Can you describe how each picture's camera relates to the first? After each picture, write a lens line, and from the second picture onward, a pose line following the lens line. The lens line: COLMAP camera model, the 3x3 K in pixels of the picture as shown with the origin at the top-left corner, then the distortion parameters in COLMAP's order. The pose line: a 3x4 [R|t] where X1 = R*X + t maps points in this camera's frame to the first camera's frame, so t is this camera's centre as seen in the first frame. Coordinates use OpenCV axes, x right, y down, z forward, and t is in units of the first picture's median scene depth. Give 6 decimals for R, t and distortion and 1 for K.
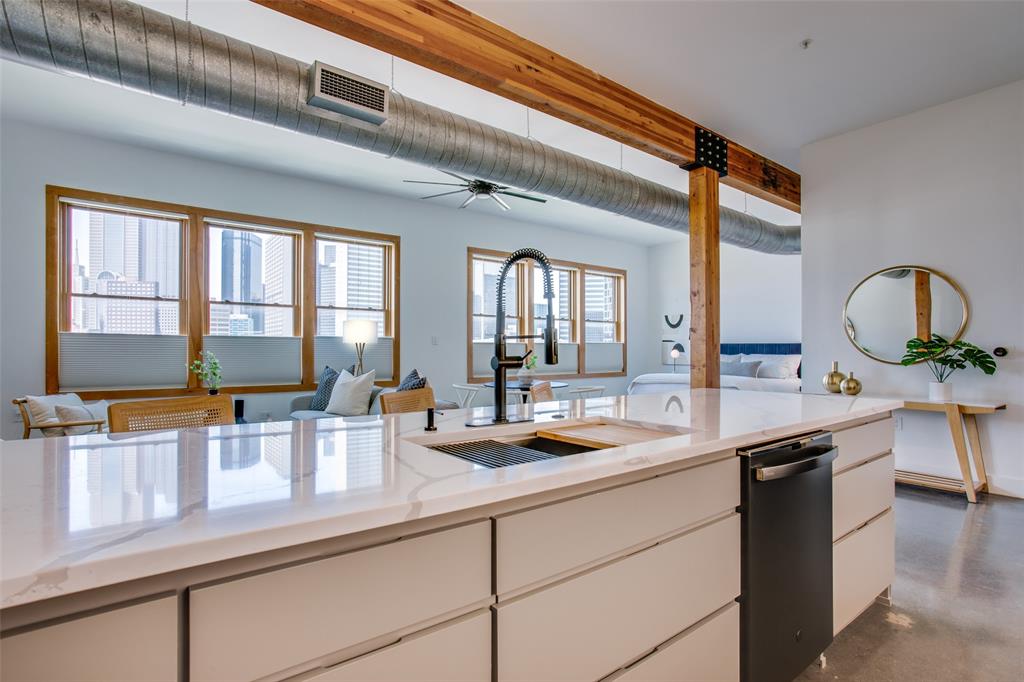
lens RADIAL K [[498.6, 0, 517.0], [0, 498.6, 350.7], [0, 0, 1]] dist [-0.024442, 0.012856]
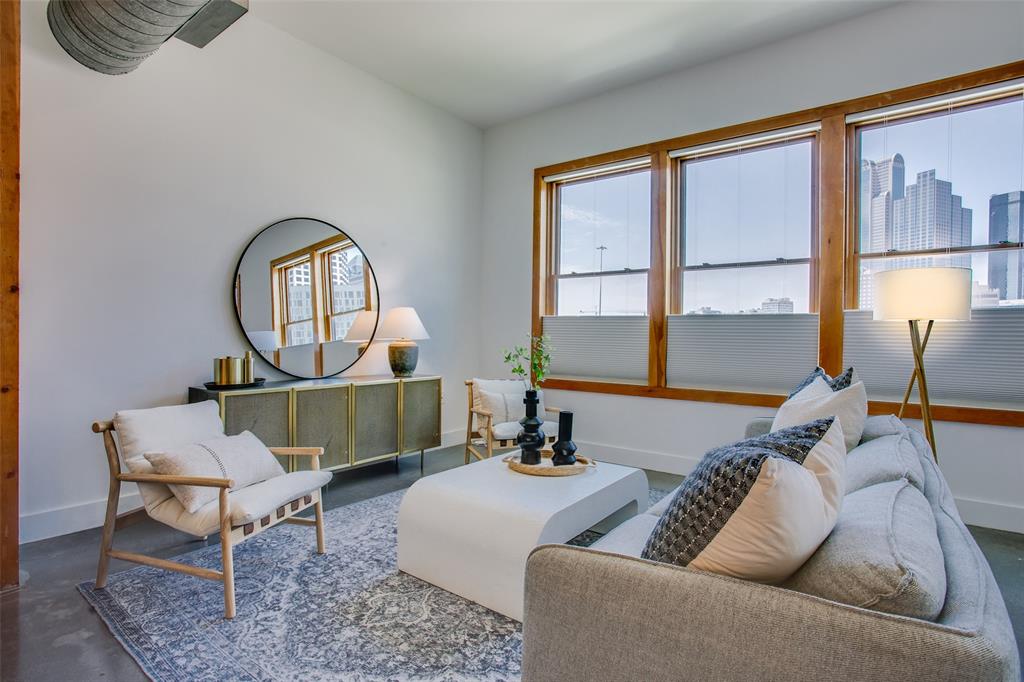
lens RADIAL K [[515.8, 0, 507.1], [0, 515.8, 340.5], [0, 0, 1]] dist [-0.042761, 0.019403]
pose [[0.262000, 0.007195, -0.965041, 0.036261], [-0.014761, 0.999885, 0.003447, 0.009288], [0.964955, 0.013342, 0.262076, 0.651041]]
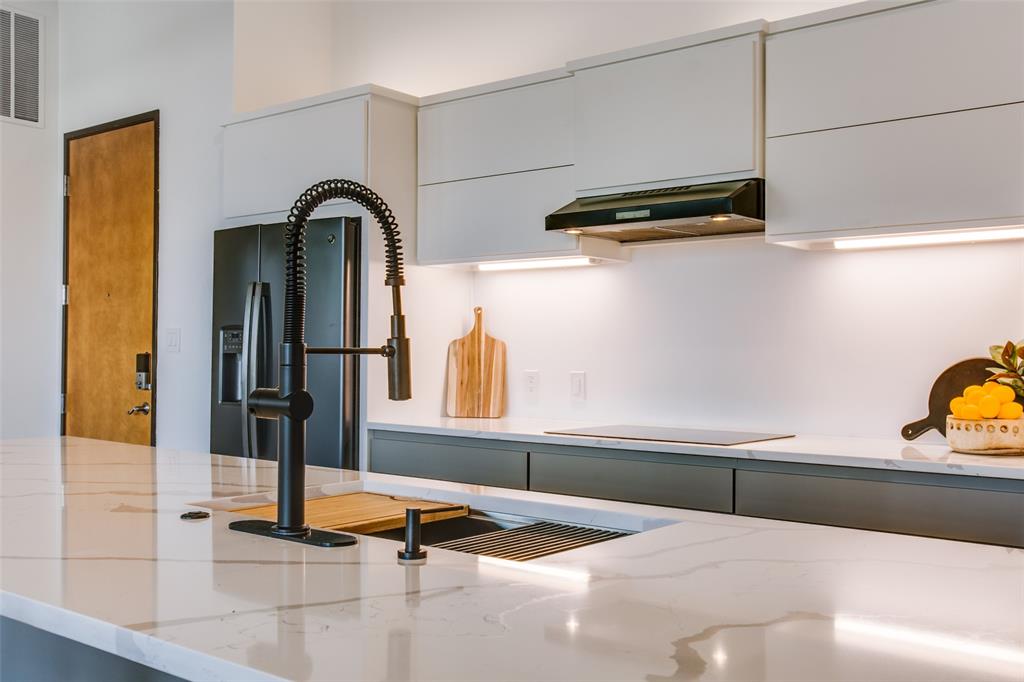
lens RADIAL K [[1053.8, 0, 507.2], [0, 1053.8, 348.2], [0, 0, 1]] dist [0.069896, 0.000000]
pose [[-0.231662, -0.000653, 0.972796, -0.368977], [-0.005213, 0.999986, -0.000570, -0.008820], [-0.972782, -0.005204, -0.231662, 0.359045]]
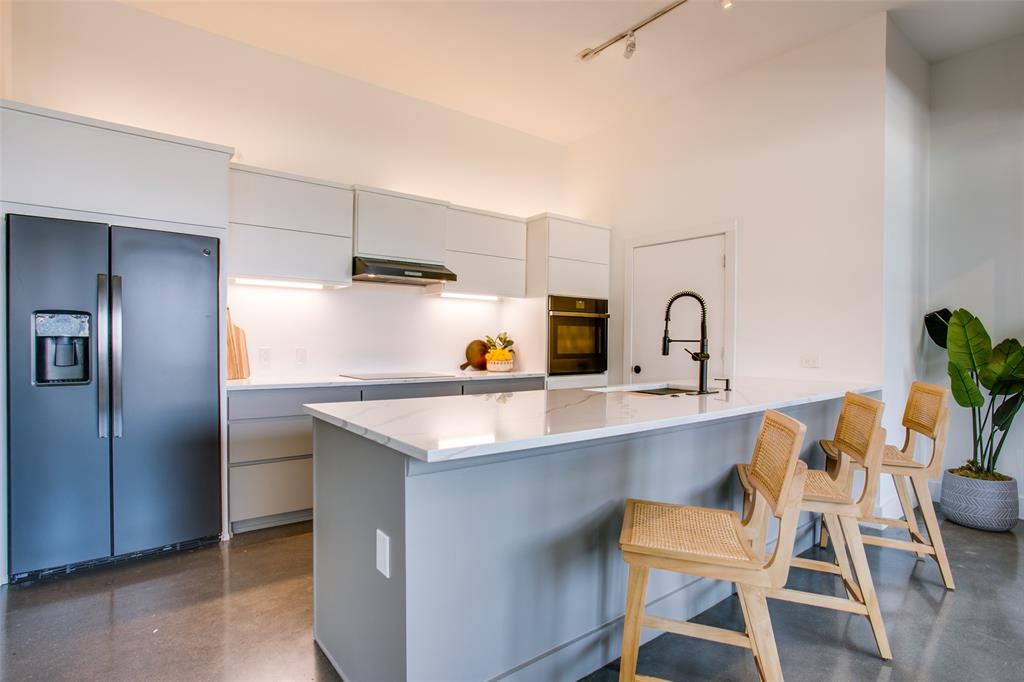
lens RADIAL K [[515.8, 0, 518.1], [0, 515.8, 347.6], [0, 0, 1]] dist [-0.042761, 0.019403]
pose [[-0.999287, -0.013148, -0.035384, 0.202416], [-0.013661, 0.999805, 0.014279, -0.005316], [0.035189, 0.014752, -0.999272, 0.886200]]
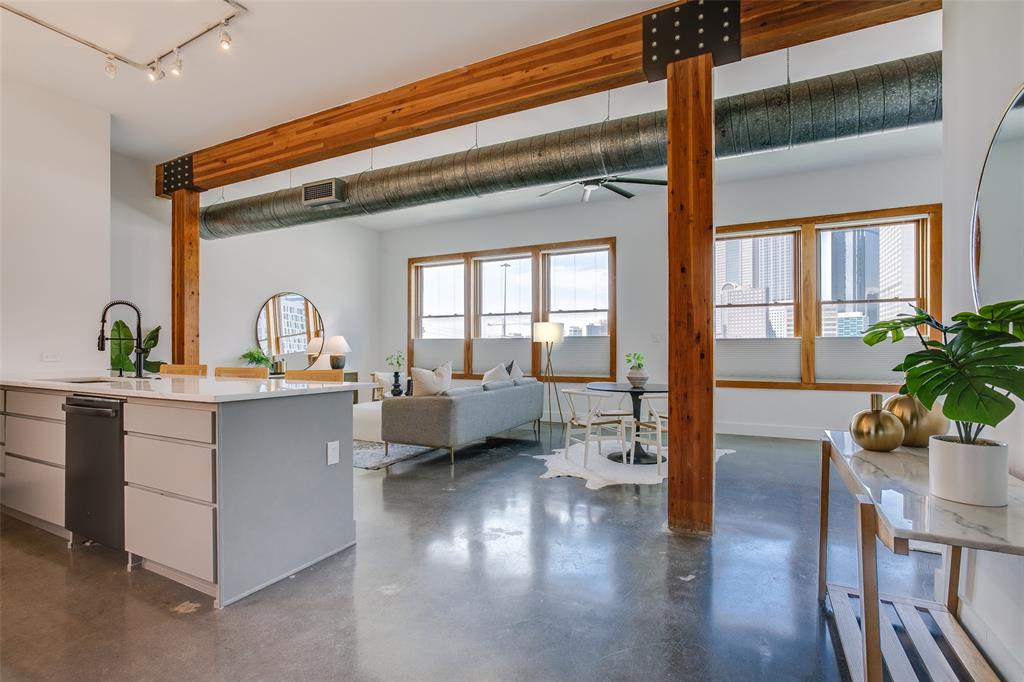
lens RADIAL K [[498.6, 0, 496.6], [0, 498.6, 348.4], [0, 0, 1]] dist [-0.024442, 0.012856]
pose [[0.411249, -0.005315, -0.911508, 0.863975], [-0.001332, 0.999978, -0.006432, 0.010018], [0.911522, 0.003859, 0.411233, 0.515293]]
